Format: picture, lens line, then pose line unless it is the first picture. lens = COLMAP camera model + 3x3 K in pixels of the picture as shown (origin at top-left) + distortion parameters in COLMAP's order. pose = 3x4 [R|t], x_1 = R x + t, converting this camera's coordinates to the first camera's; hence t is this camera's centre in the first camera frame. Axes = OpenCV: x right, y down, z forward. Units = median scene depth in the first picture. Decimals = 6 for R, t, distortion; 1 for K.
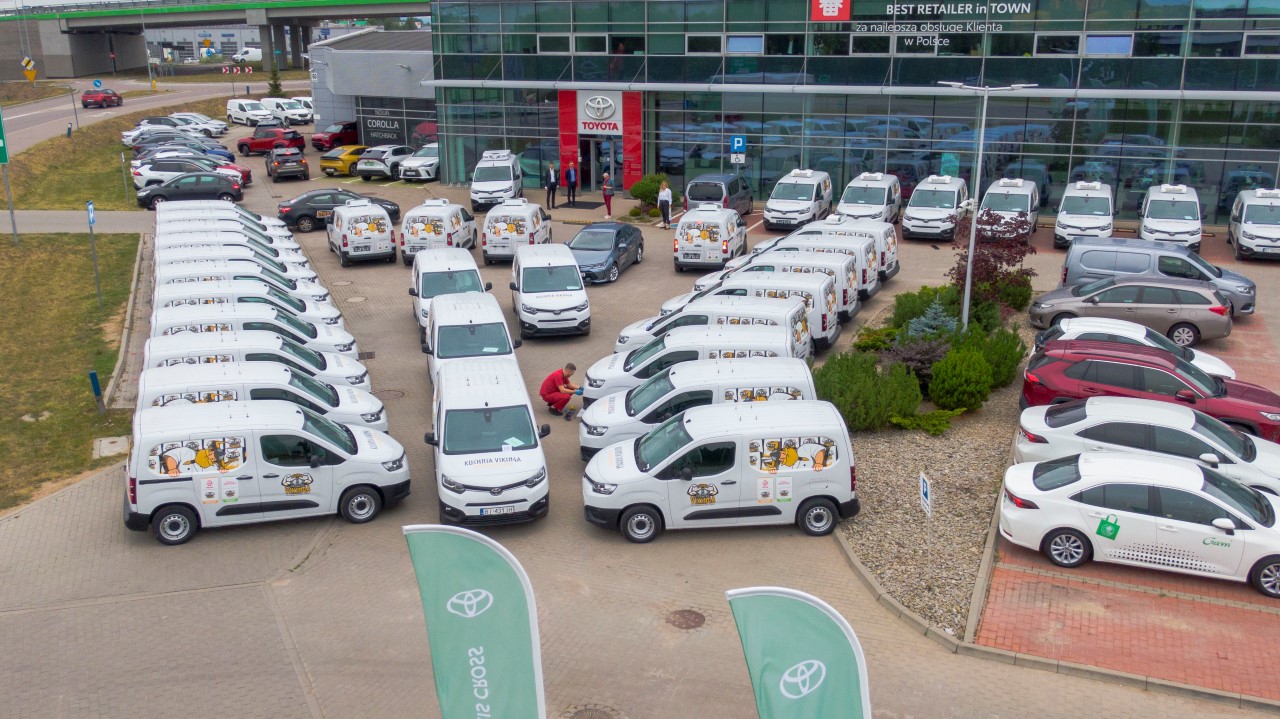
lens RADIAL K [[1143.0, 0, 639.0], [0, 1143.0, 383.0], [0, 0, 1]] dist [0.019928, 0.004928]
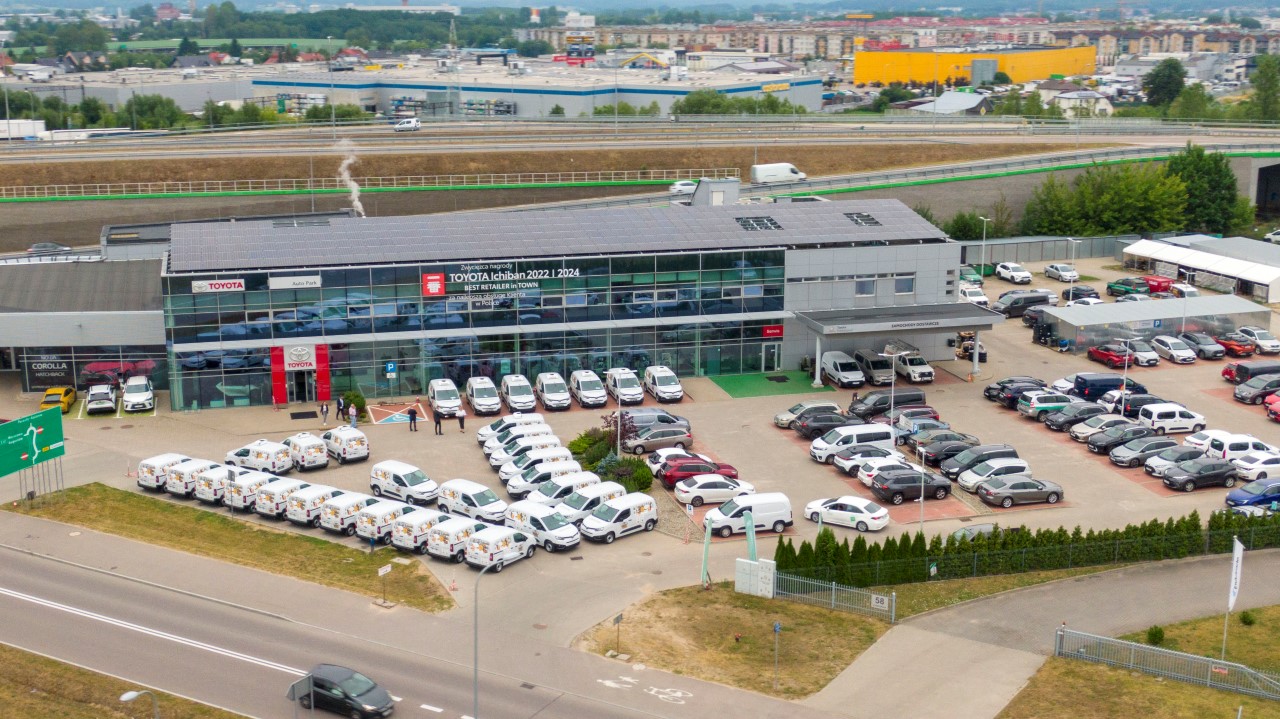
lens RADIAL K [[1513.9, 0, 640.0], [0, 1513.9, 359.5], [0, 0, 1]] dist [-0.009026, -0.023557]
pose [[0.788308, -0.134905, 0.600309, -1.027616], [0.178952, 0.983759, -0.013918, -0.127853], [-0.588682, 0.118398, 0.799647, -1.085644]]
